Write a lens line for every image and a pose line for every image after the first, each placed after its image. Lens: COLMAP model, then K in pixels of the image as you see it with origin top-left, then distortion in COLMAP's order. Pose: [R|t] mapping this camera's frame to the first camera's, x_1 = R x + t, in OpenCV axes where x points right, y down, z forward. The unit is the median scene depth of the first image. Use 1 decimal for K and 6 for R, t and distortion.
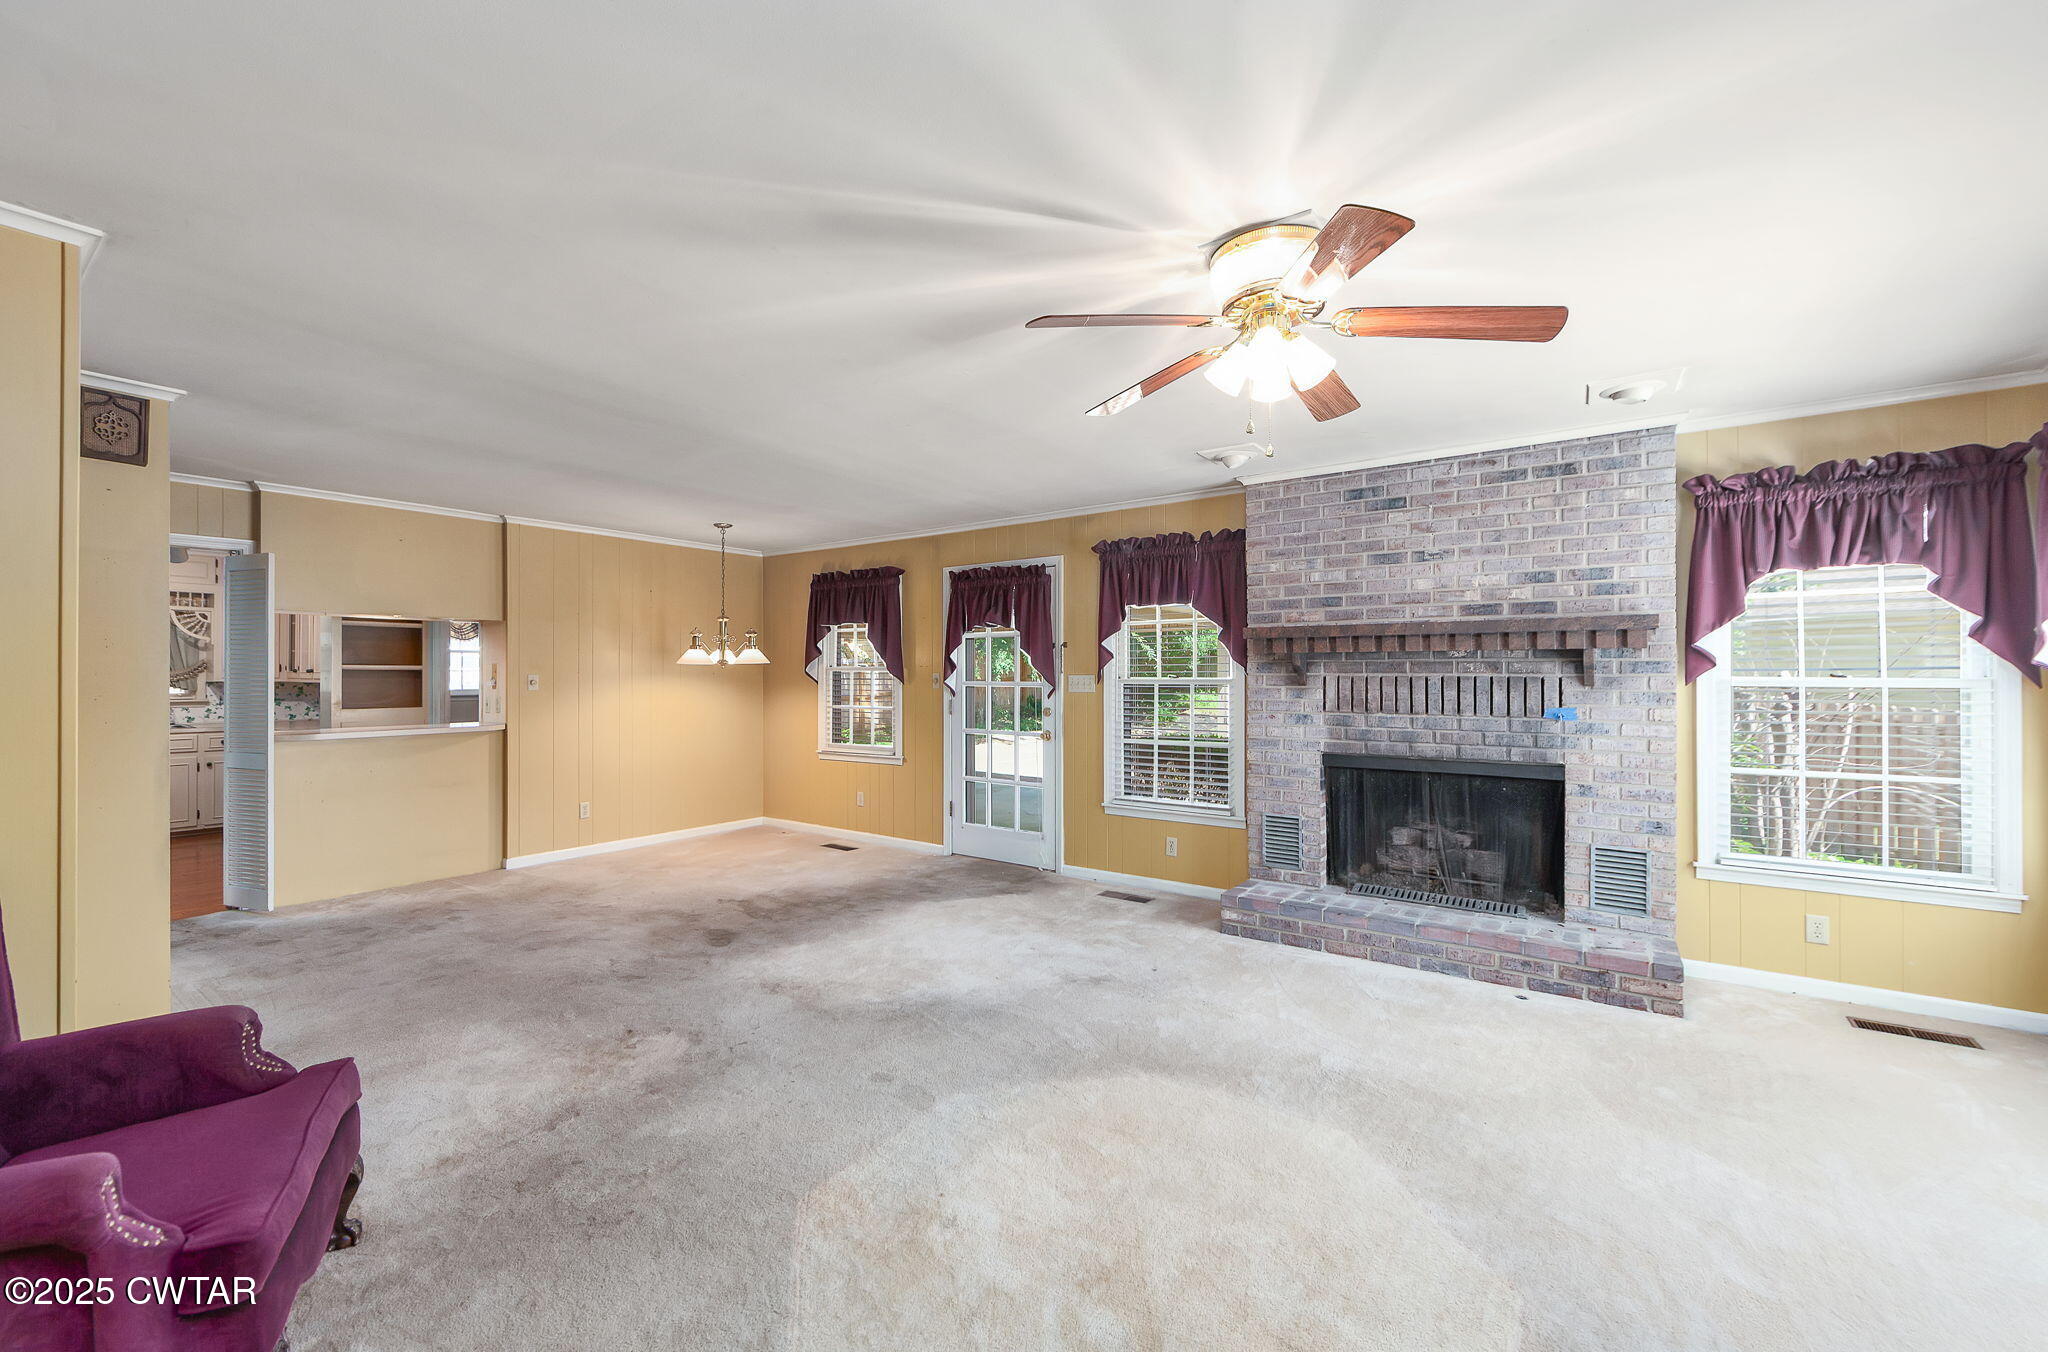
lens RADIAL K [[830.1, 0, 1020.8], [0, 830.1, 671.1], [0, 0, 1]] dist [0.000004, 0.000205]
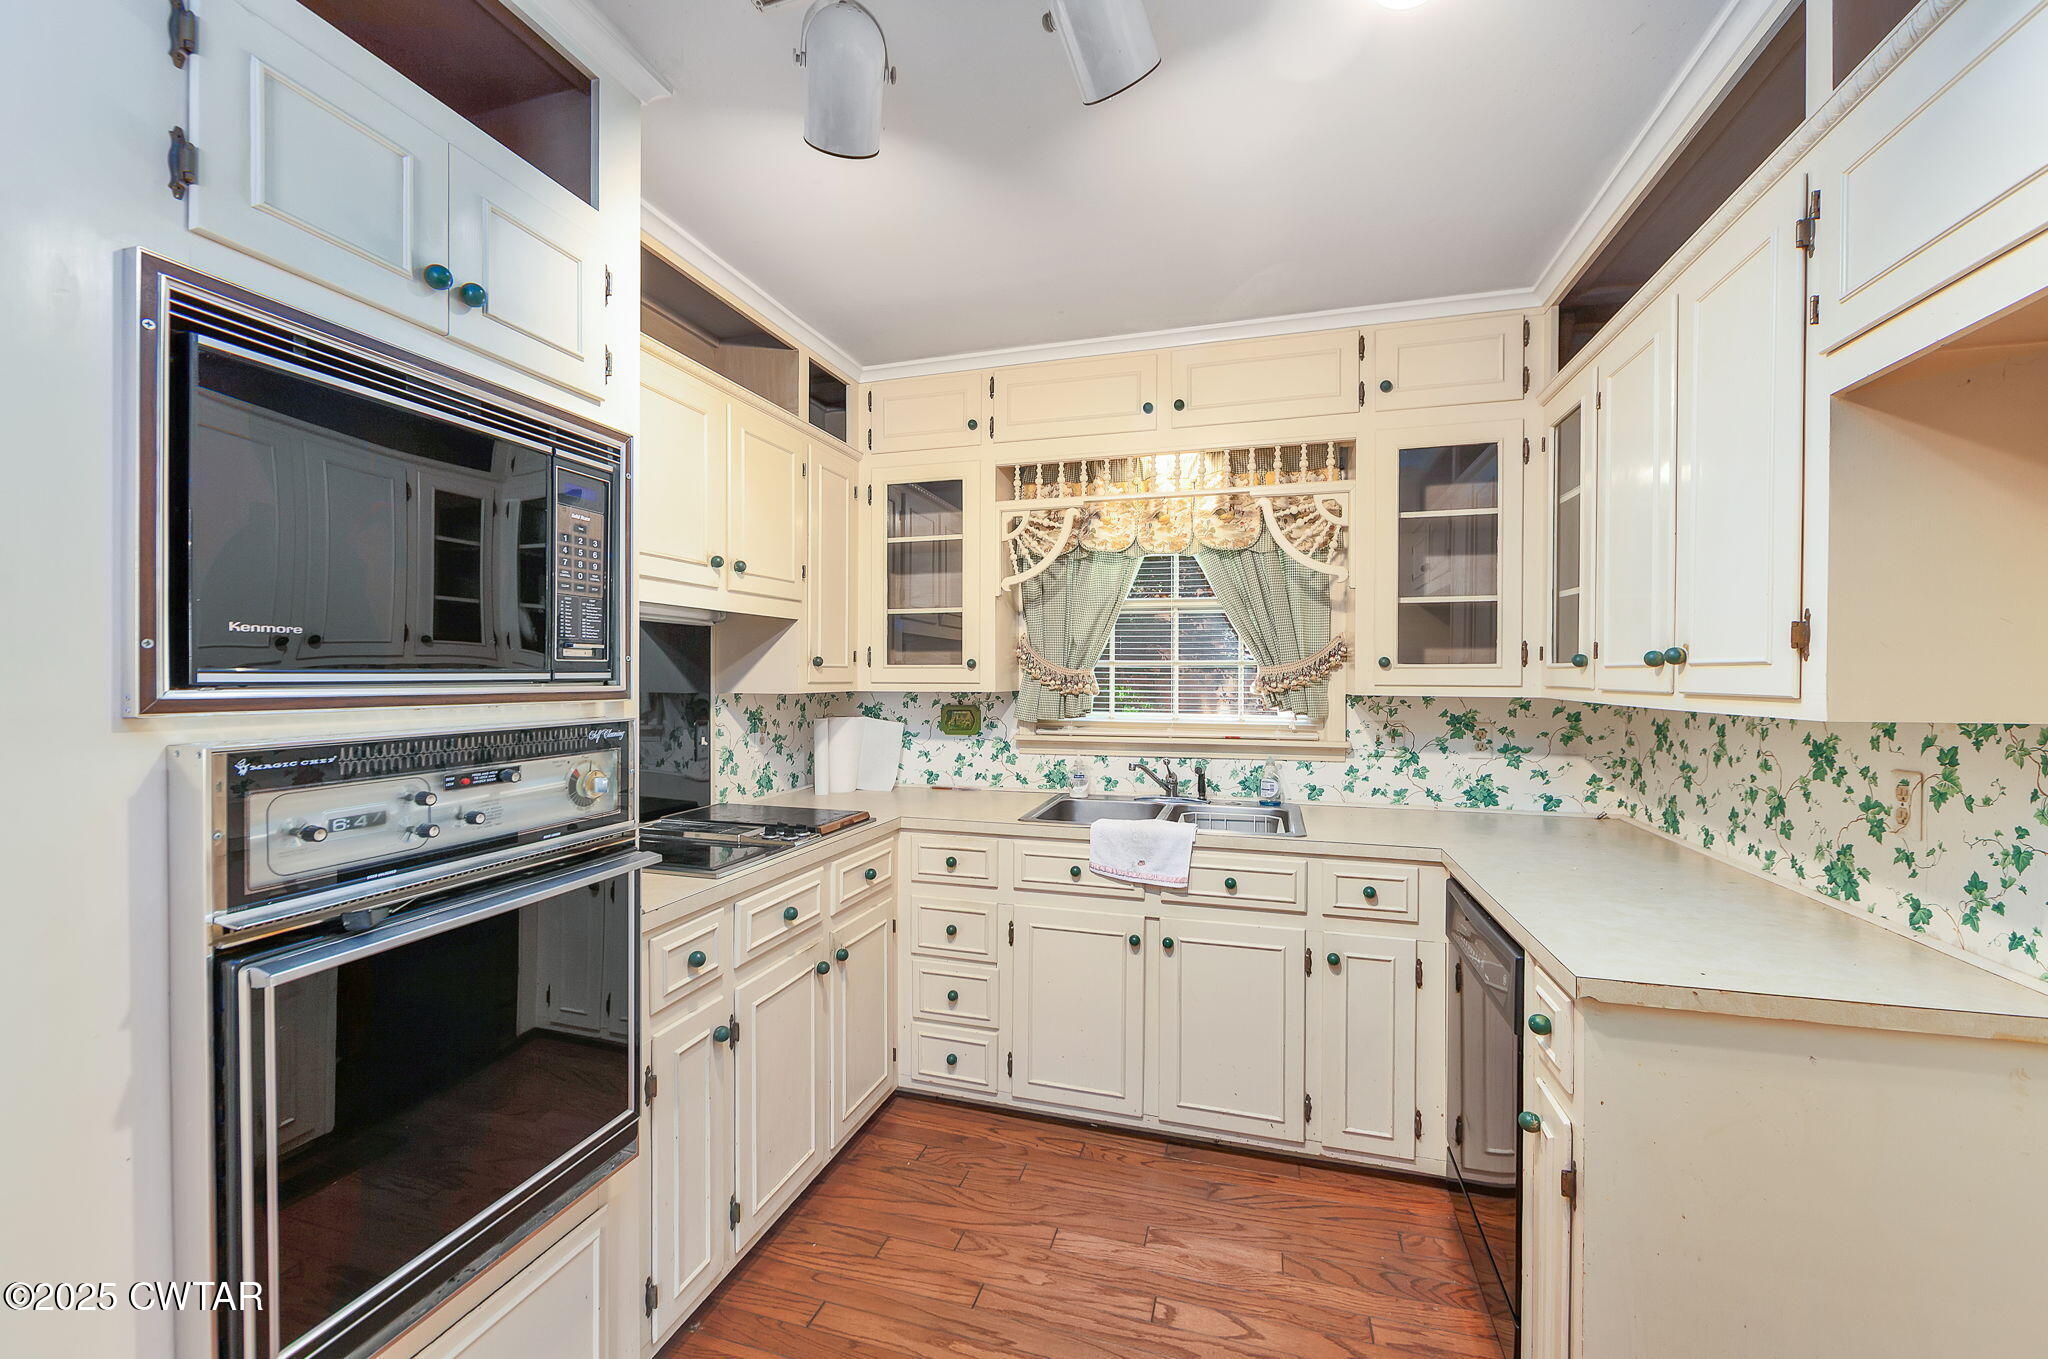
lens RADIAL K [[838.4, 0, 1014.7], [0, 838.4, 675.5], [0, 0, 1]] dist [0.001269, -0.000056]
pose [[0.323359, 0.003507, -0.946270, -1.108387], [0.003451, 0.999982, 0.004885, 0.003564], [0.946270, -0.004845, 0.323342, 1.213004]]
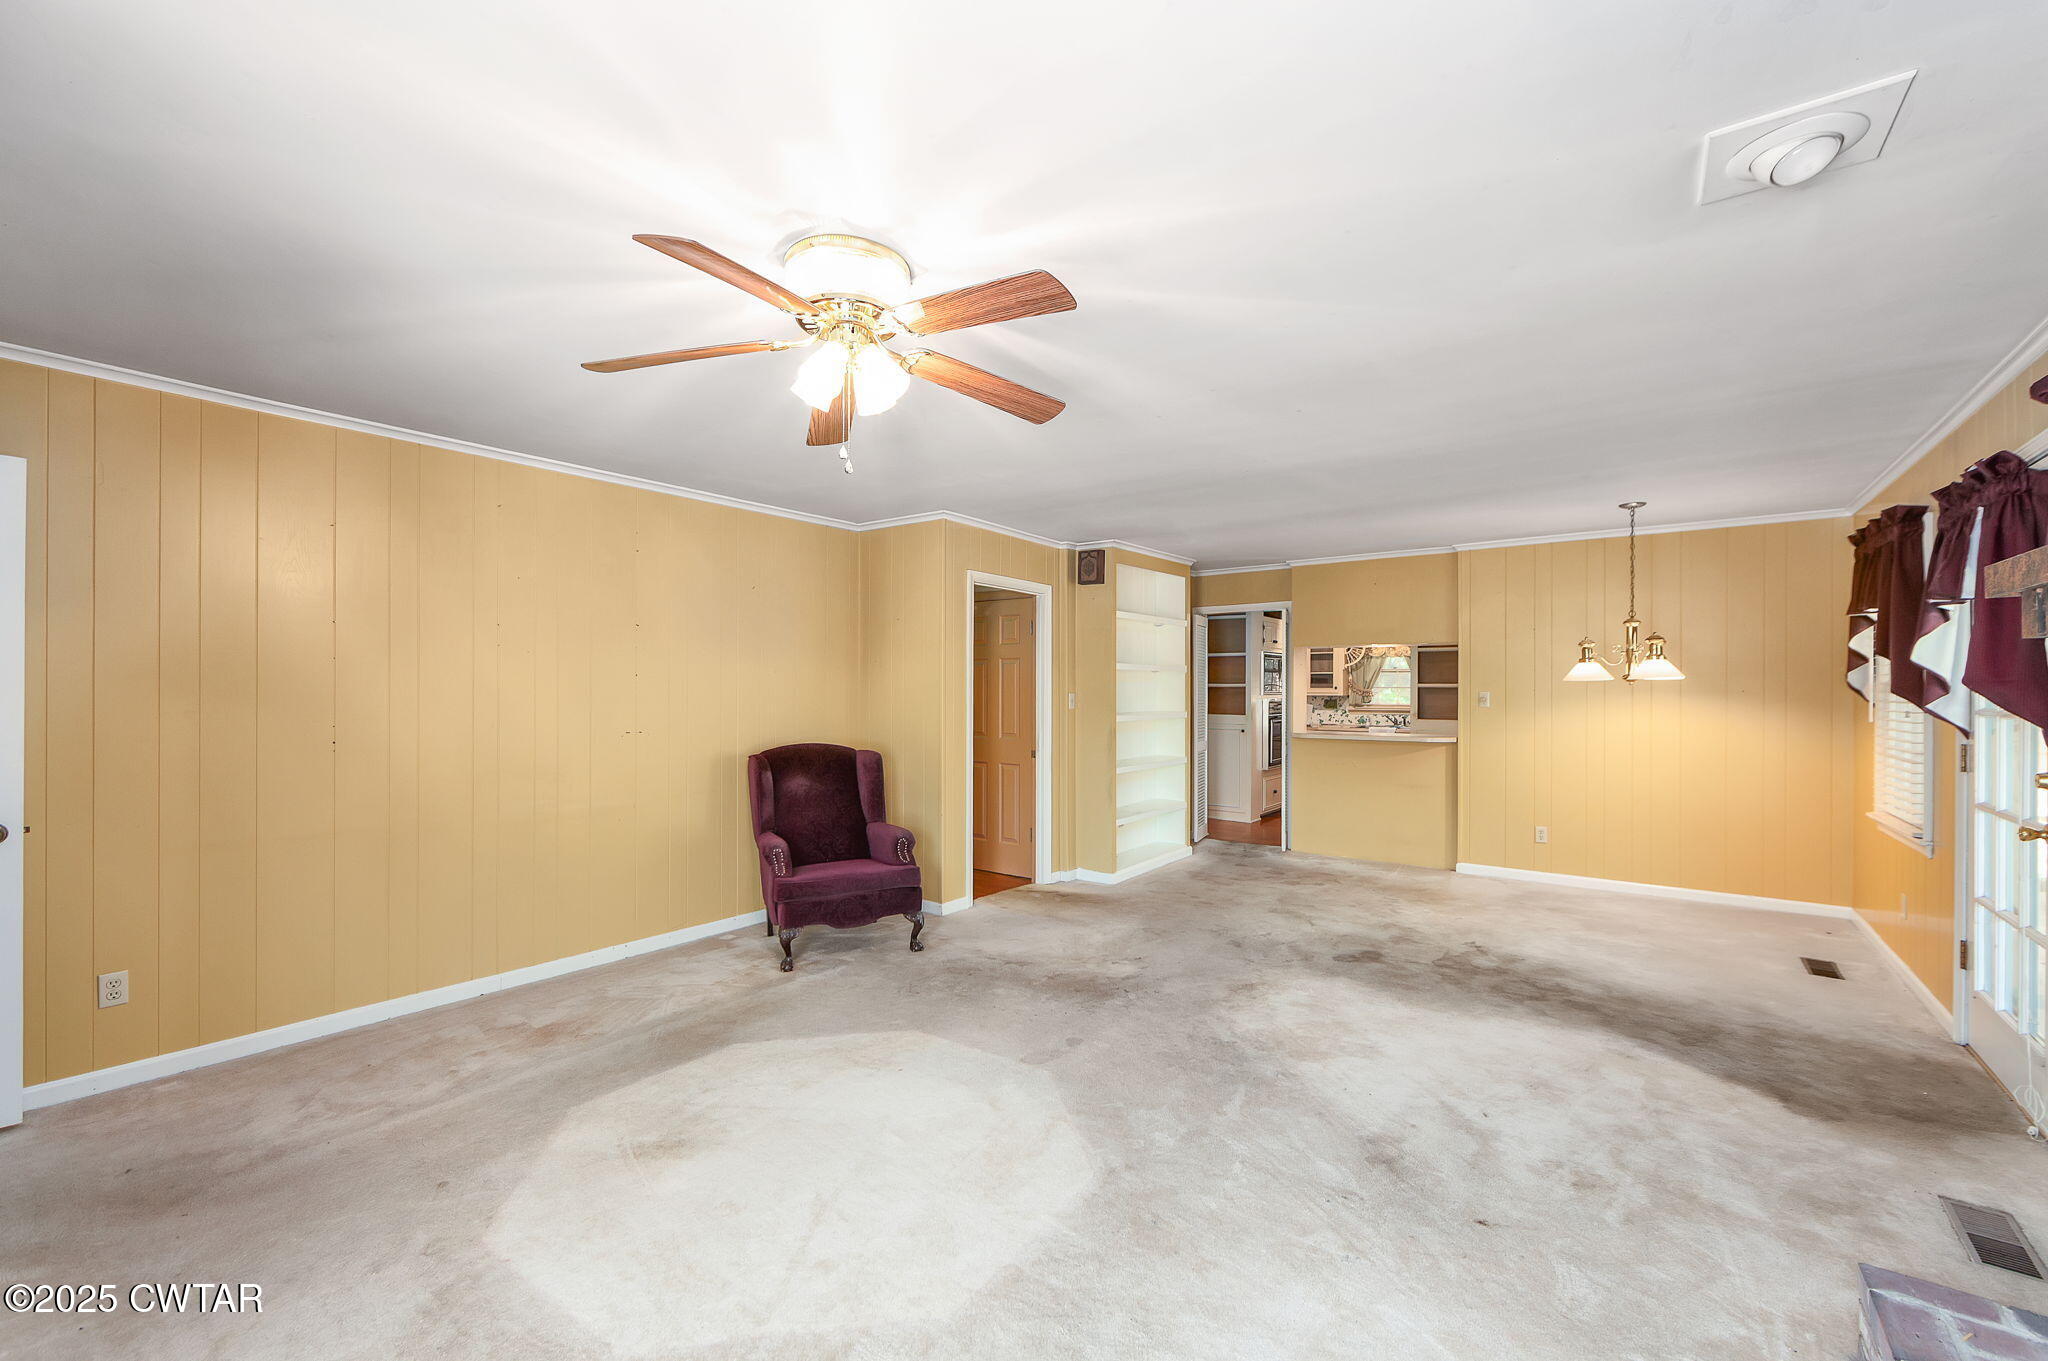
lens RADIAL K [[838.4, 0, 1021.8], [0, 838.4, 686.5], [0, 0, 1]] dist [0.001269, -0.000056]
pose [[-0.025384, -0.003264, -0.999672, 0.611692], [0.003783, 0.999987, -0.003361, -0.001261], [0.999671, -0.003867, -0.025371, 0.582225]]
